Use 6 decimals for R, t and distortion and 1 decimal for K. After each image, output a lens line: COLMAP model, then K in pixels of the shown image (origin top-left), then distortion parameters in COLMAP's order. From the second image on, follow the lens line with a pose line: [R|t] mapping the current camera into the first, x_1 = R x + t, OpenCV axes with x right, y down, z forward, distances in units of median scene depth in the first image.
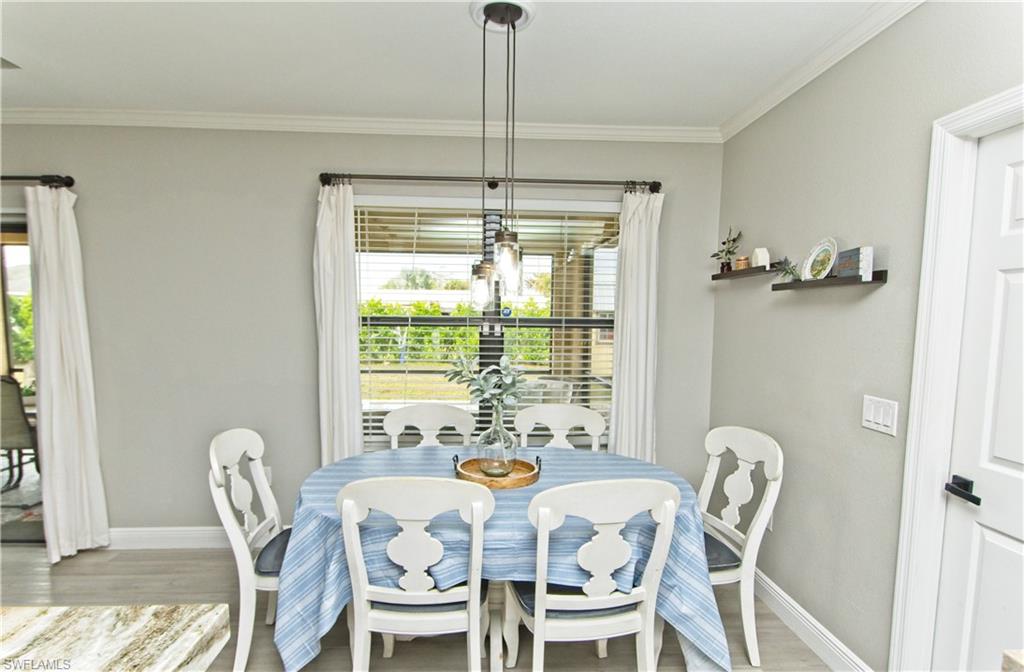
lens RADIAL K [[532.2, 0, 500.3], [0, 532.2, 375.9], [0, 0, 1]] dist [0.022023, 0.000315]
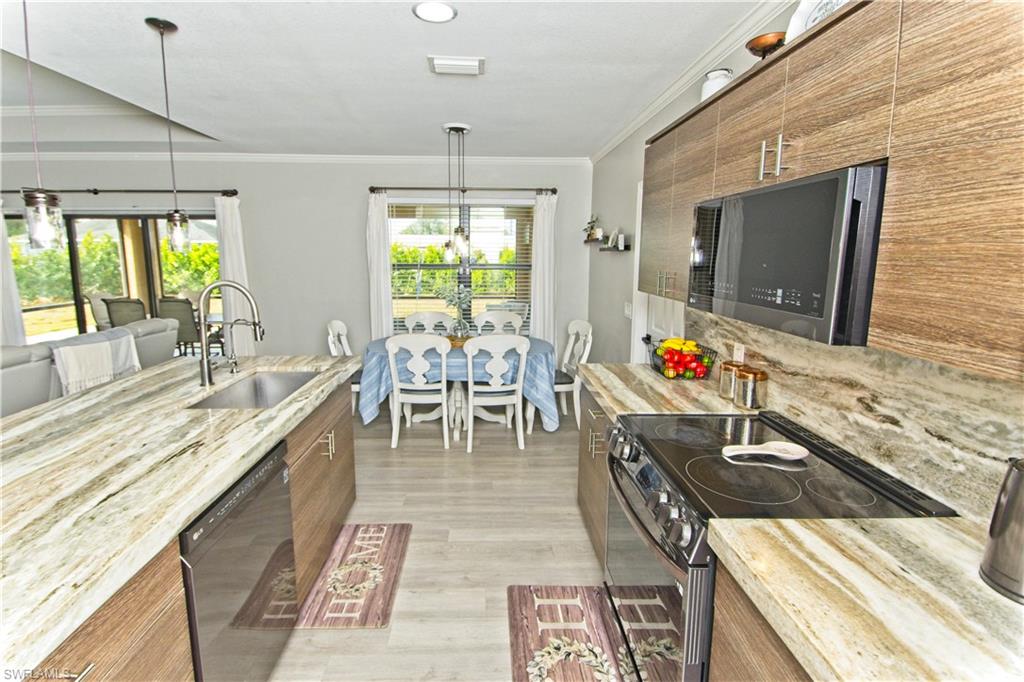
lens RADIAL K [[473.8, 0, 492.3], [0, 473.8, 323.5], [0, 0, 1]] dist [-0.002427, -0.000694]
pose [[0.999475, -0.001765, -0.032362, 0.159902], [0.002854, 0.999430, 0.033634, 0.044411], [0.032284, -0.033709, 0.998910, -0.733230]]
